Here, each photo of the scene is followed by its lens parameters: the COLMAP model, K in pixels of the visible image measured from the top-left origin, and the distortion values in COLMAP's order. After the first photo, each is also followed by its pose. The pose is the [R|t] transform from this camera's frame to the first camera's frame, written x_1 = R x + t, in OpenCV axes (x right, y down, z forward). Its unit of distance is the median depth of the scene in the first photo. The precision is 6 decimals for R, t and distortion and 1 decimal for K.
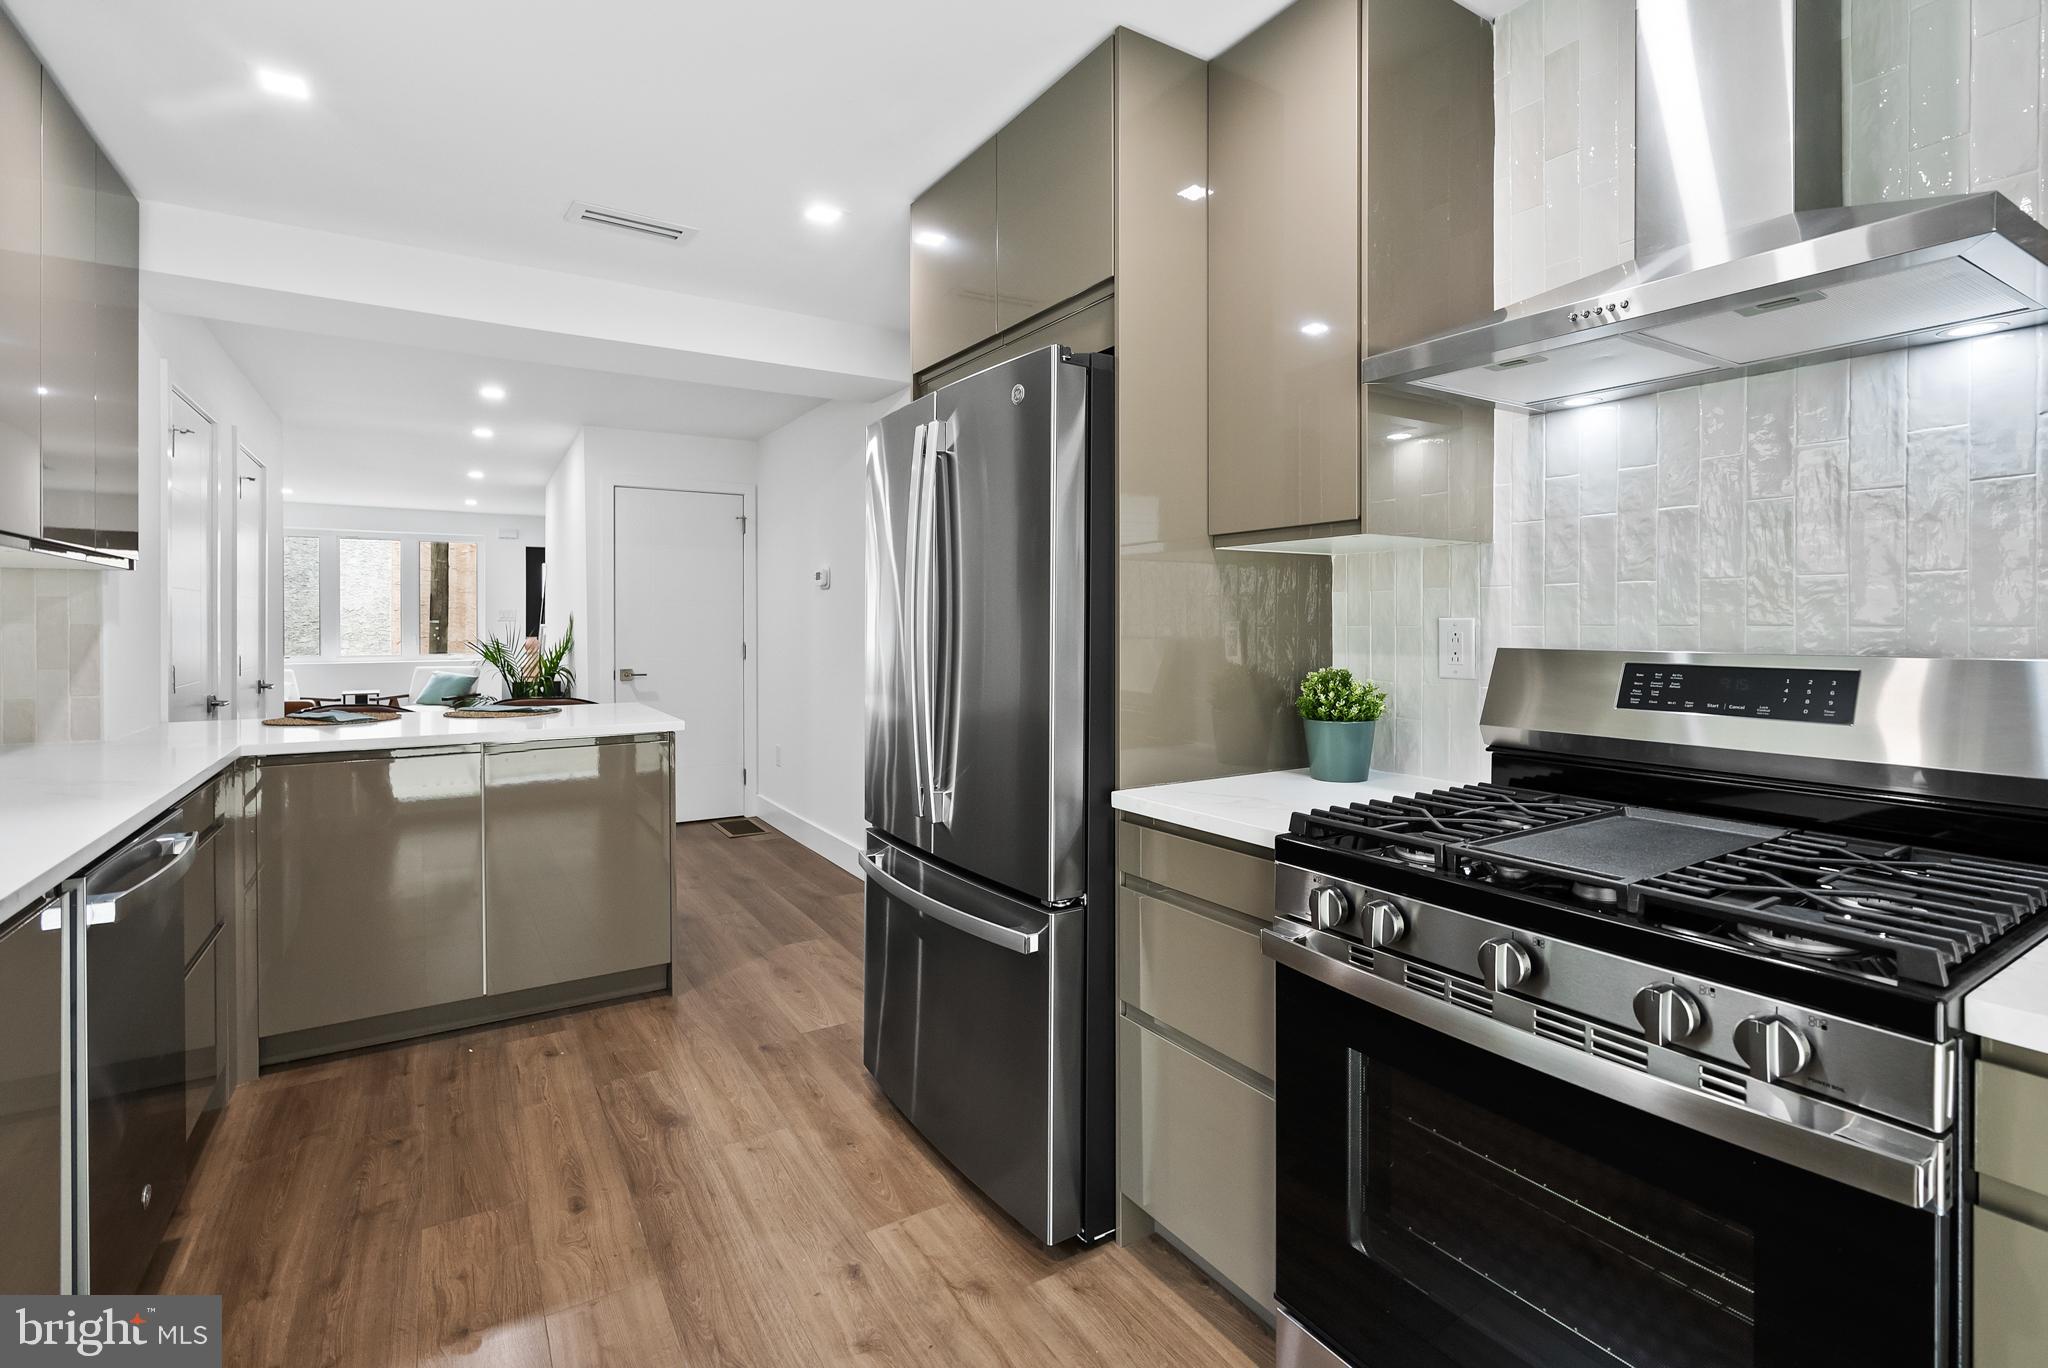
lens RADIAL K [[955.1, 0, 1029.1], [0, 955.1, 629.2], [0, 0, 1]] dist [-0.001533, -0.000299]
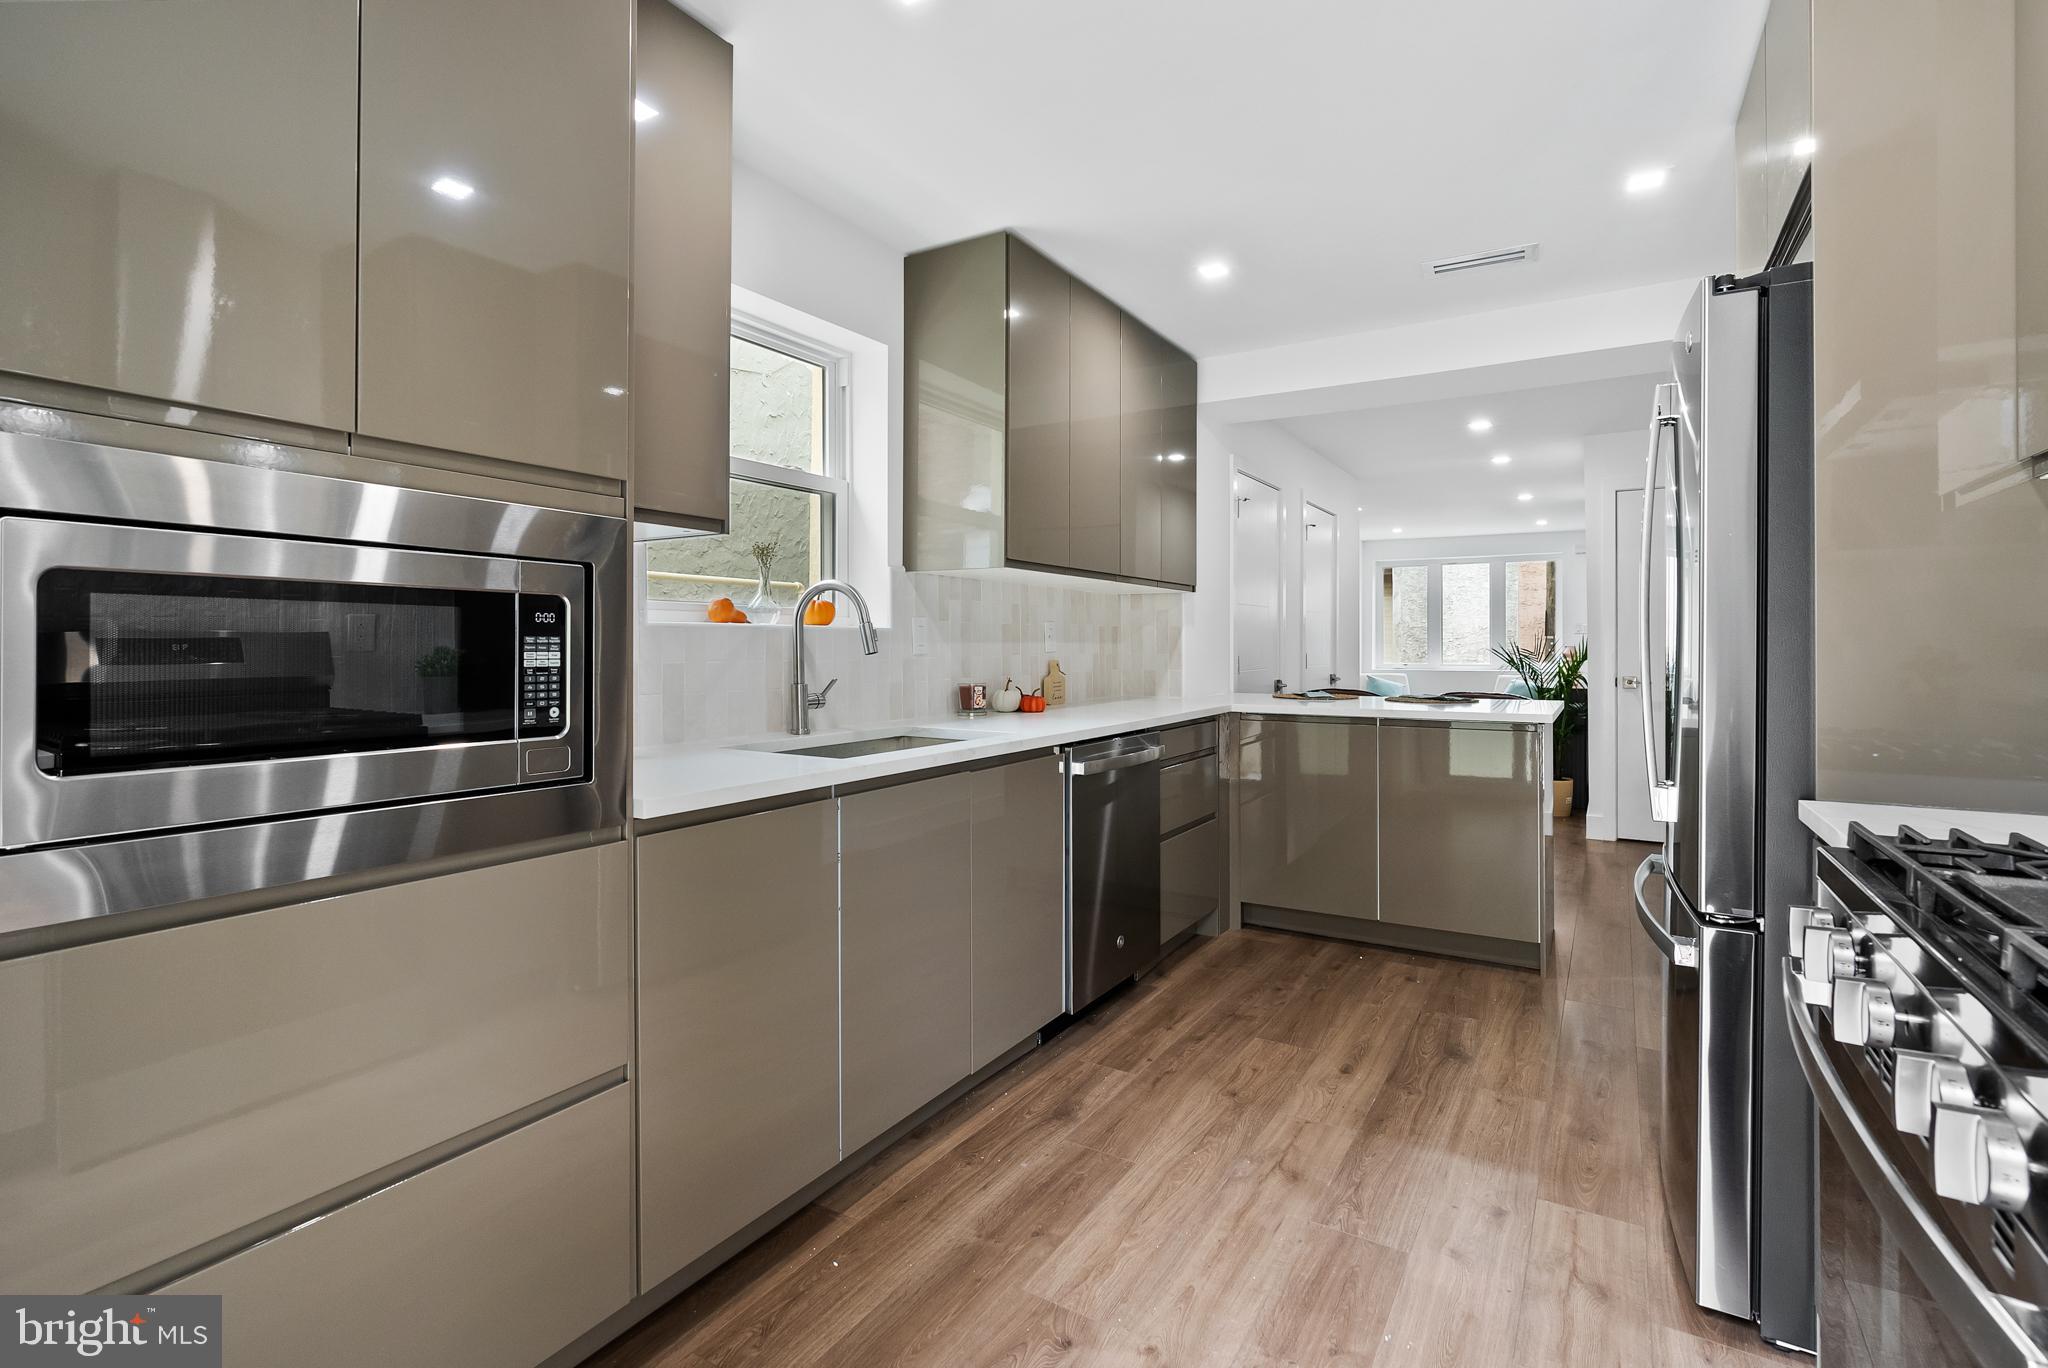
lens RADIAL K [[957.2, 0, 1027.4], [0, 957.2, 640.2], [0, 0, 1]] dist [0.000304, 0.000288]
pose [[0.437943, -0.005888, -0.898983, 0.476705], [-0.003926, 0.999956, -0.008462, 0.039943], [0.898994, 0.007235, 0.437901, 0.048943]]
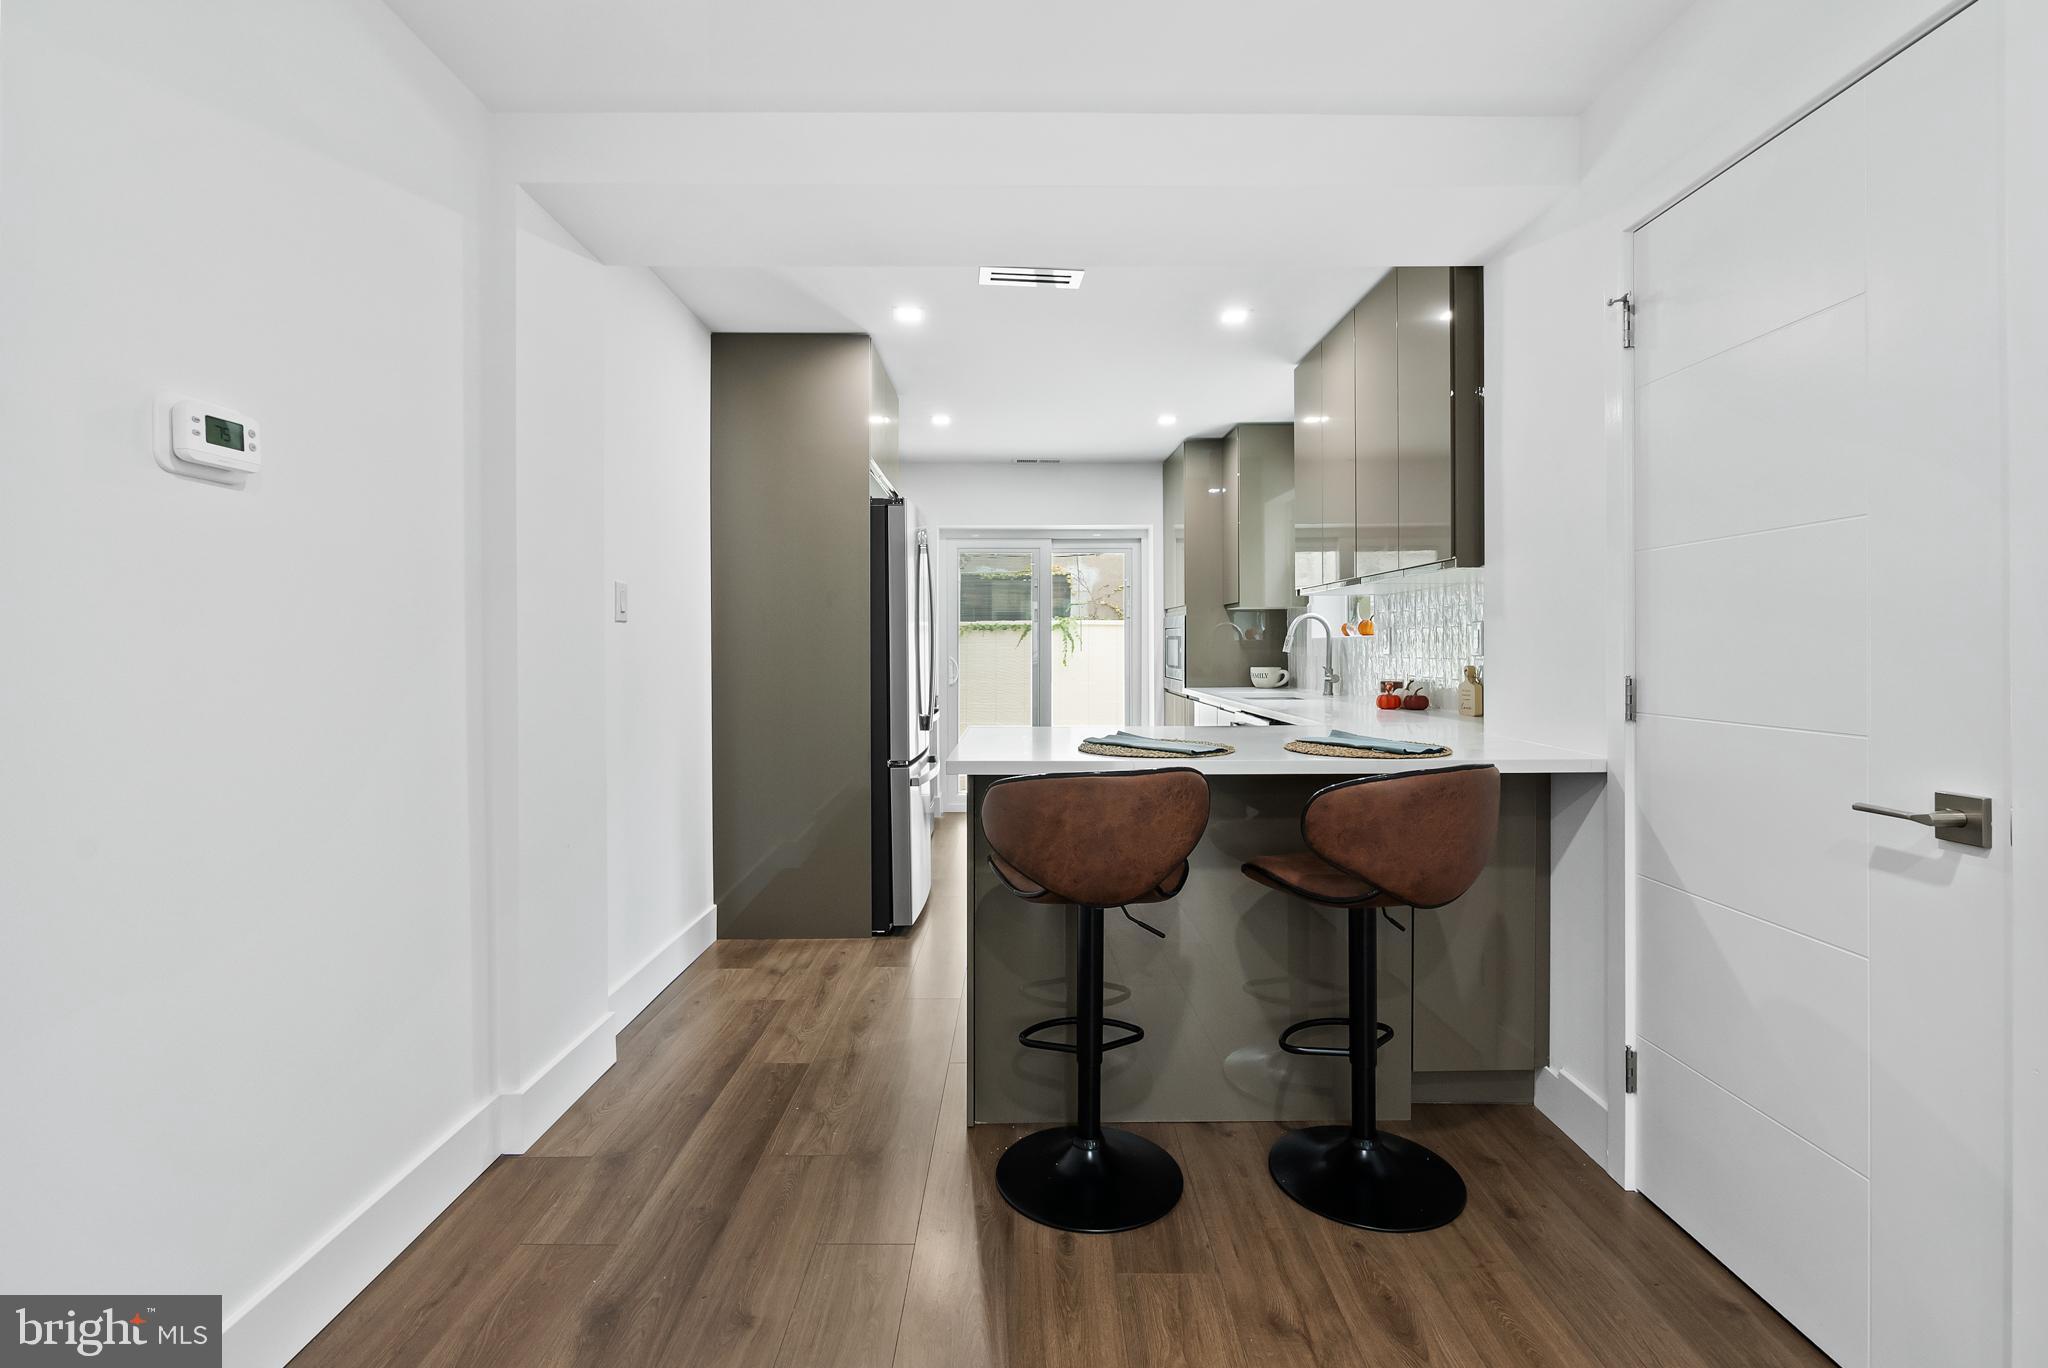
lens RADIAL K [[931.9, 0, 1027.9], [0, 931.9, 641.2], [0, 0, 1]] dist [0.001292, 0.000500]
pose [[-0.845878, 0.007758, 0.533319, -1.335049], [0.008867, 0.999961, -0.000483, 0.016025], [-0.533302, 0.004320, -0.845914, 2.583001]]
